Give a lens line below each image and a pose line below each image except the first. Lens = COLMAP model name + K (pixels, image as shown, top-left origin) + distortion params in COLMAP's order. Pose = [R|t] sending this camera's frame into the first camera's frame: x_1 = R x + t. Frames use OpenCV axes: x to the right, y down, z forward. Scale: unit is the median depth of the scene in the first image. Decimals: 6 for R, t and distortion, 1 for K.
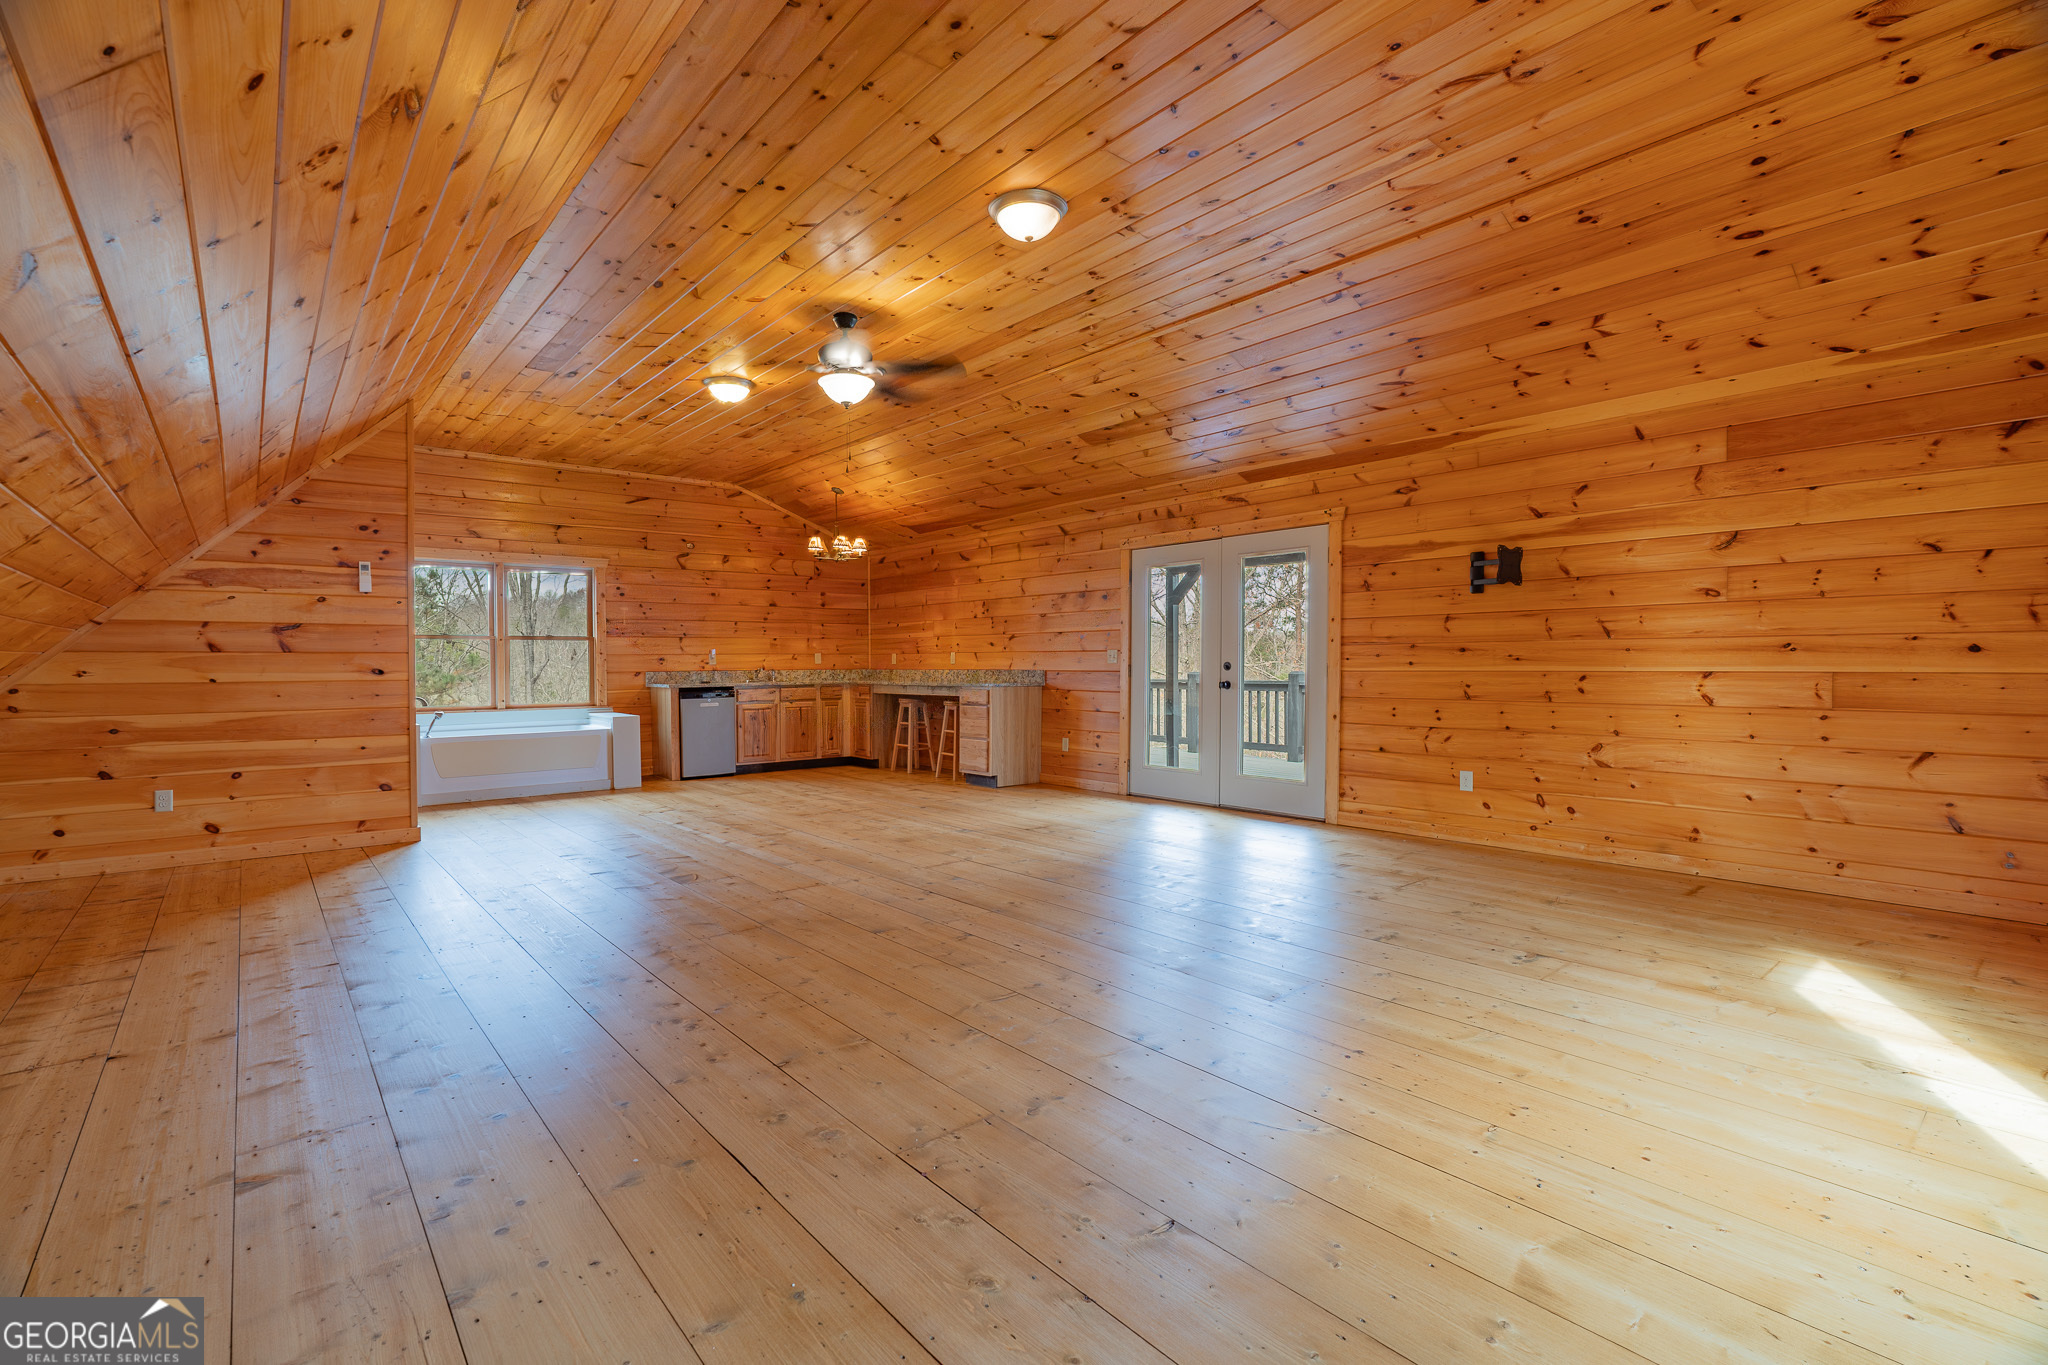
lens RADIAL K [[928.3, 0, 1019.5], [0, 928.3, 675.0], [0, 0, 1]] dist [-0.007104, 0.000987]
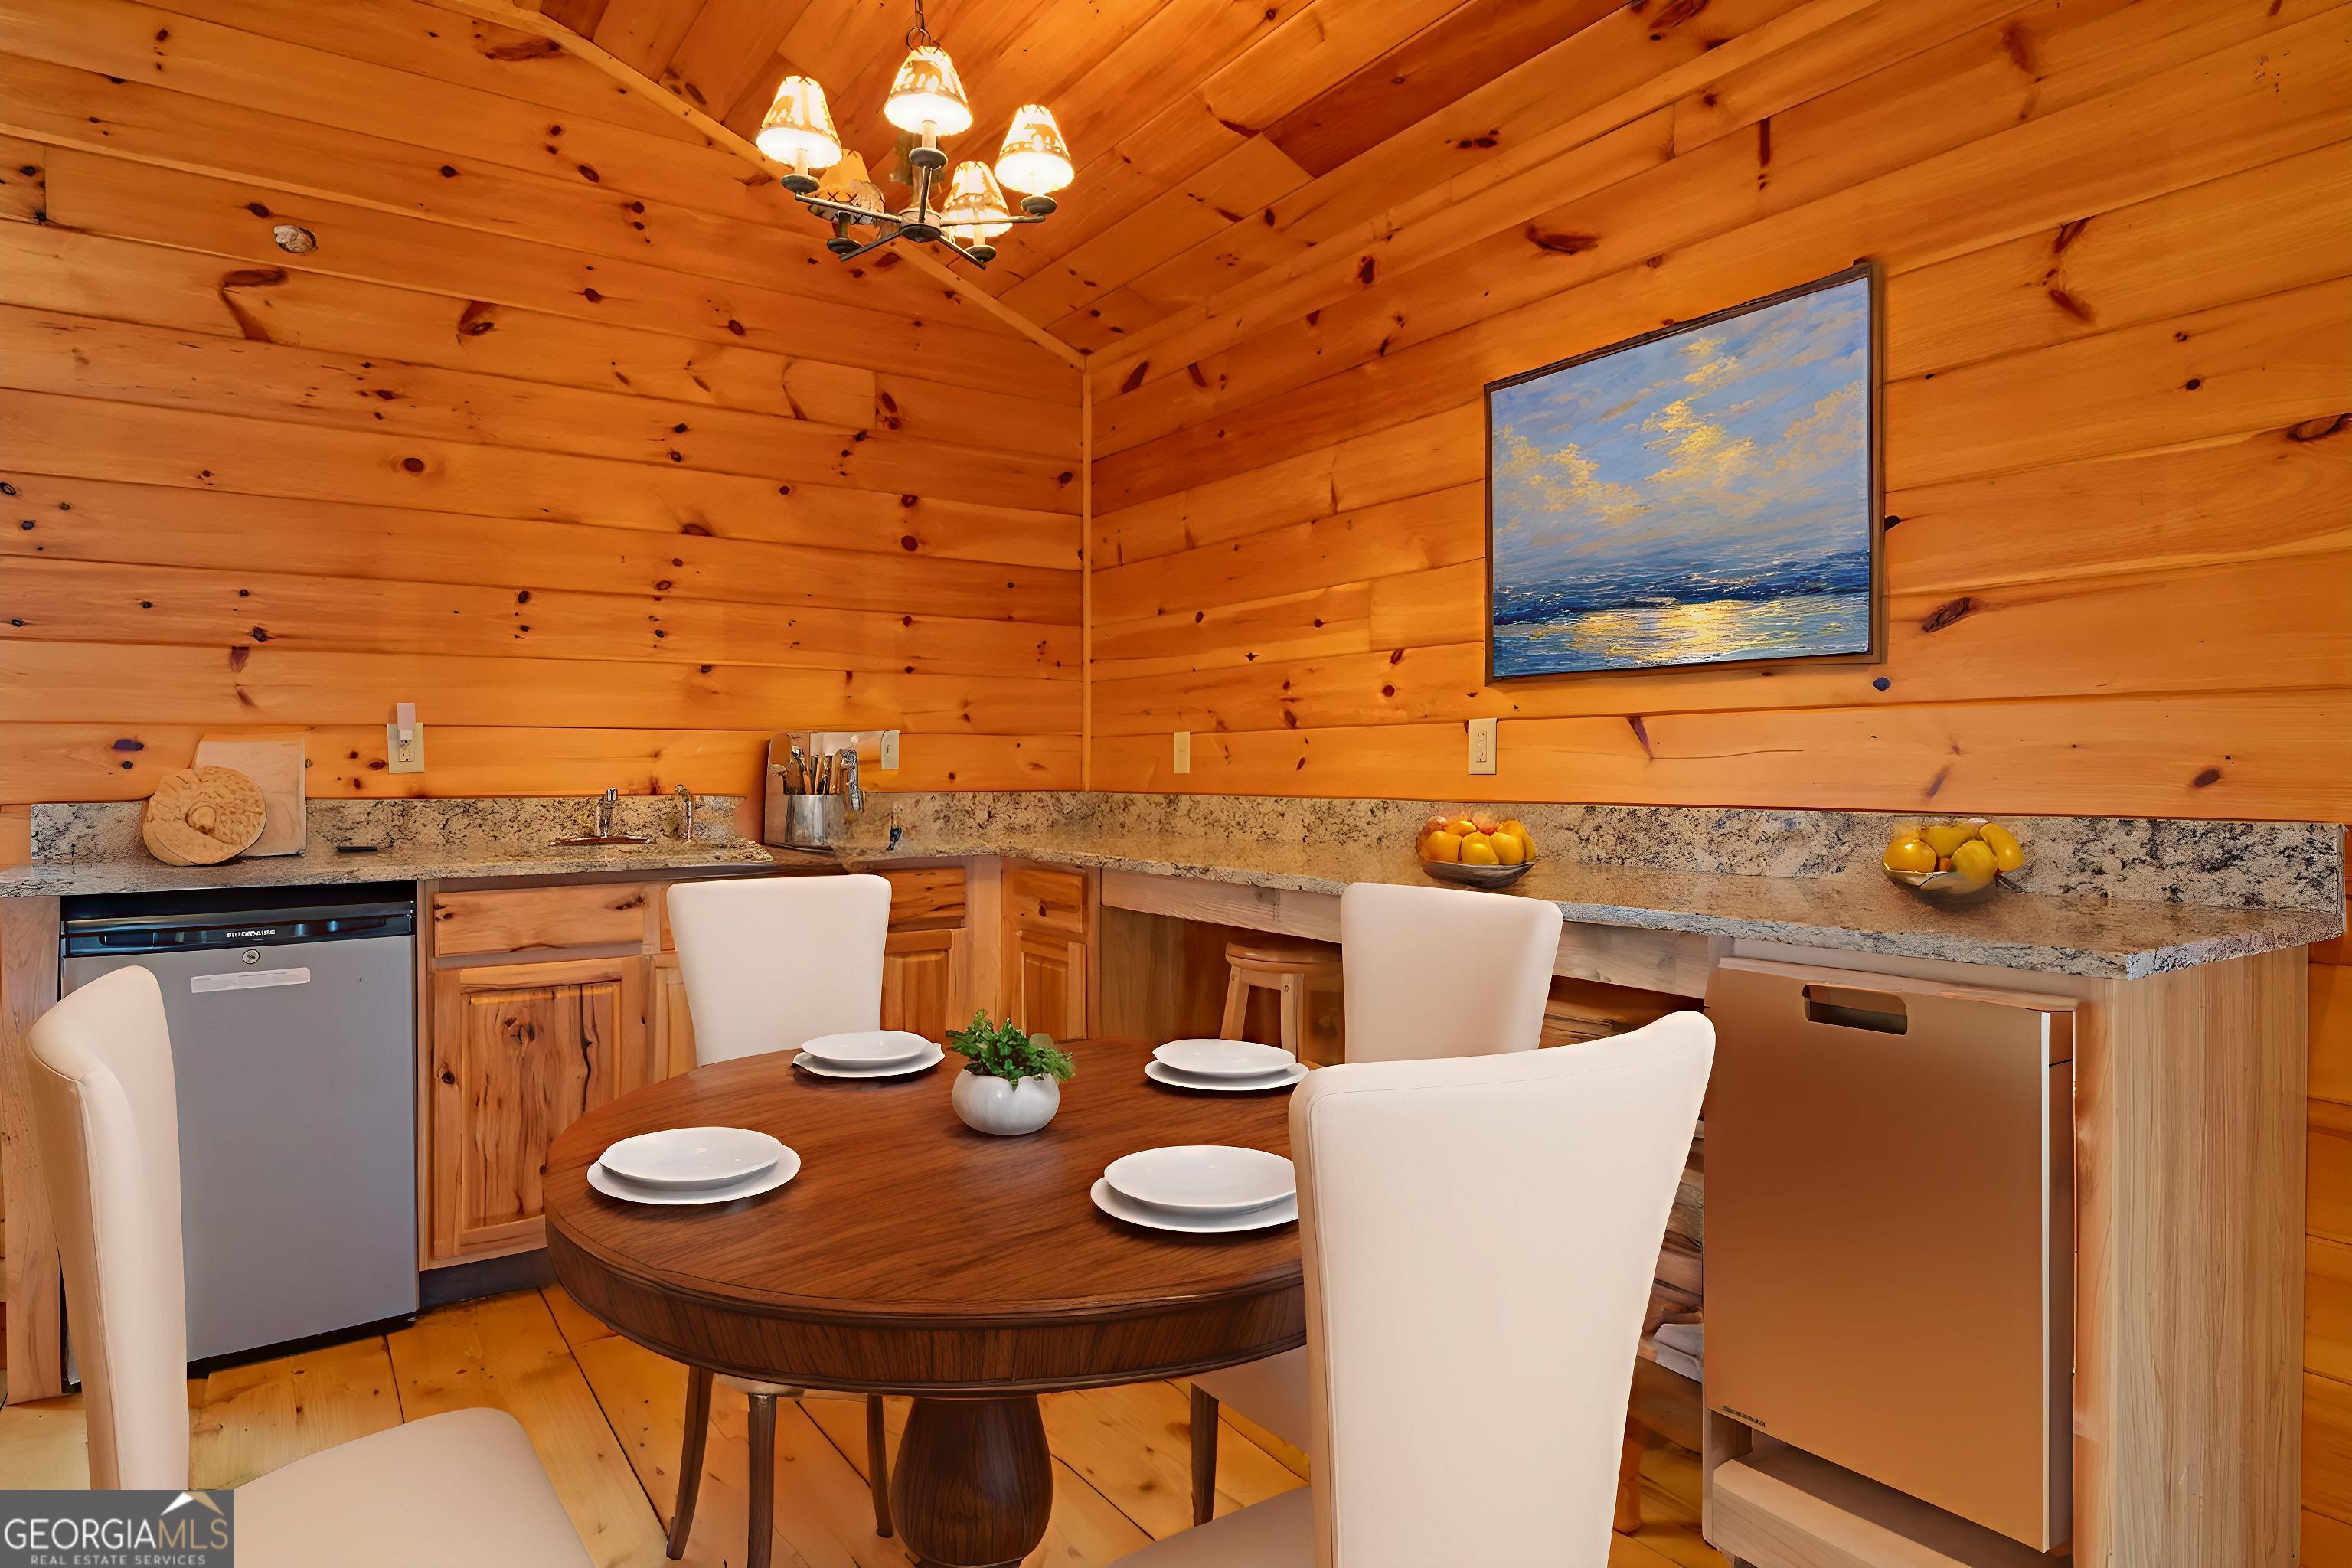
lens RADIAL K [[1331.8, 0, 1177.8], [0, 1331.8, 779.8], [0, 0, 1]] dist [0.004065, 0.000934]
pose [[0.995233, 0.006308, -0.097323, -0.107728], [-0.007048, 0.999949, -0.007263, -0.007921], [0.097273, 0.007915, 0.995226, 0.681363]]
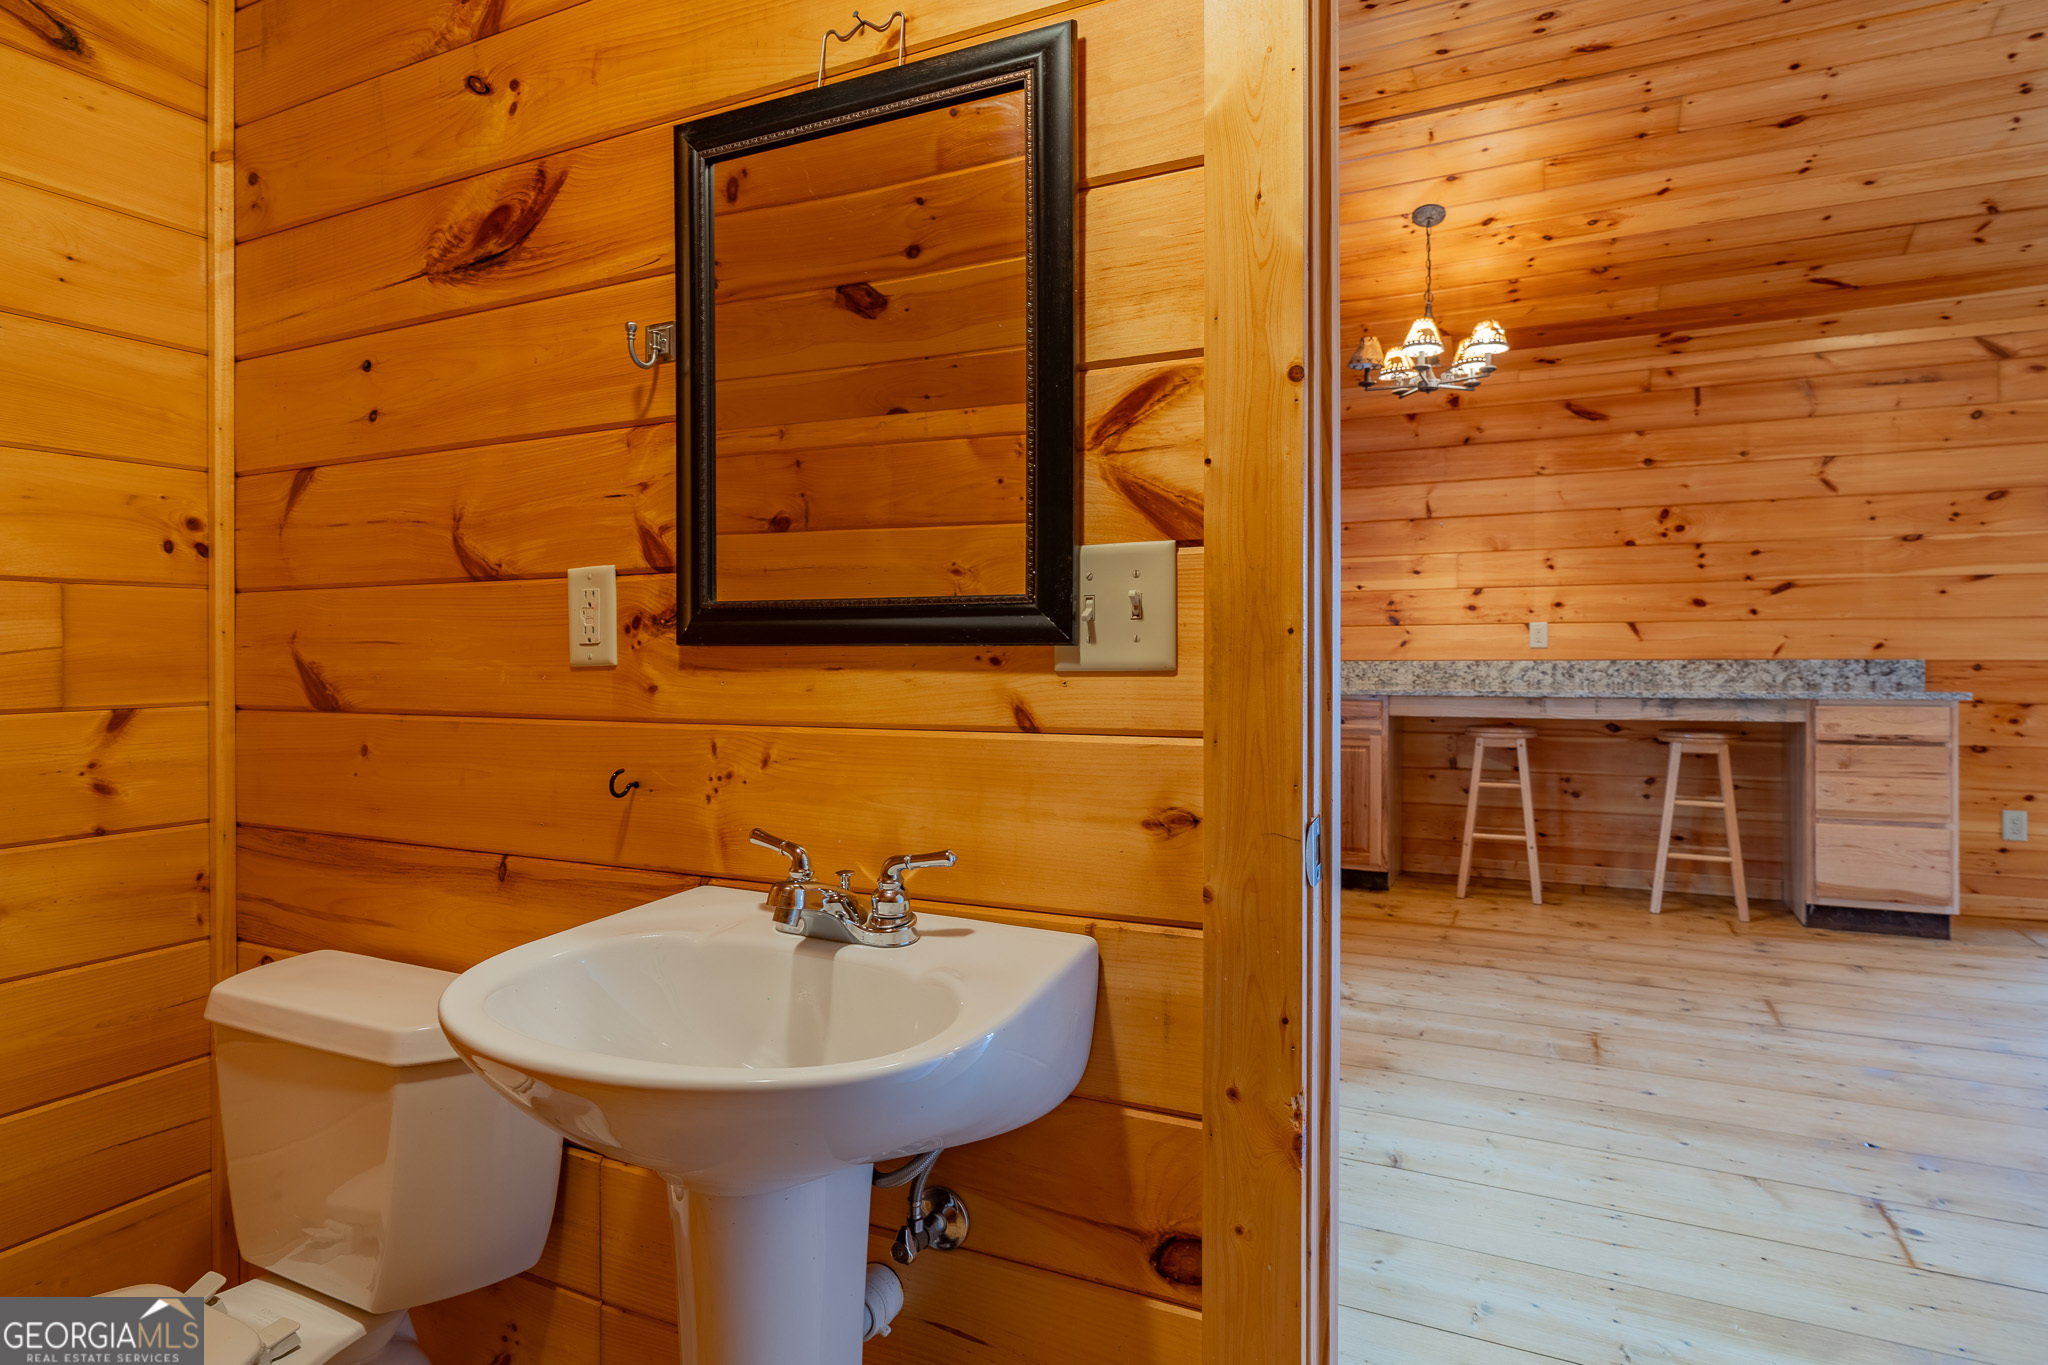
lens RADIAL K [[1103.0, 0, 1024.6], [0, 1103.0, 672.6], [0, 0, 1]] dist [-0.000108, -0.000240]
pose [[0.915438, -0.007061, 0.402396, -0.507496], [0.006803, 0.999975, 0.002070, -0.002616], [-0.402401, 0.000842, 0.915463, 0.593832]]
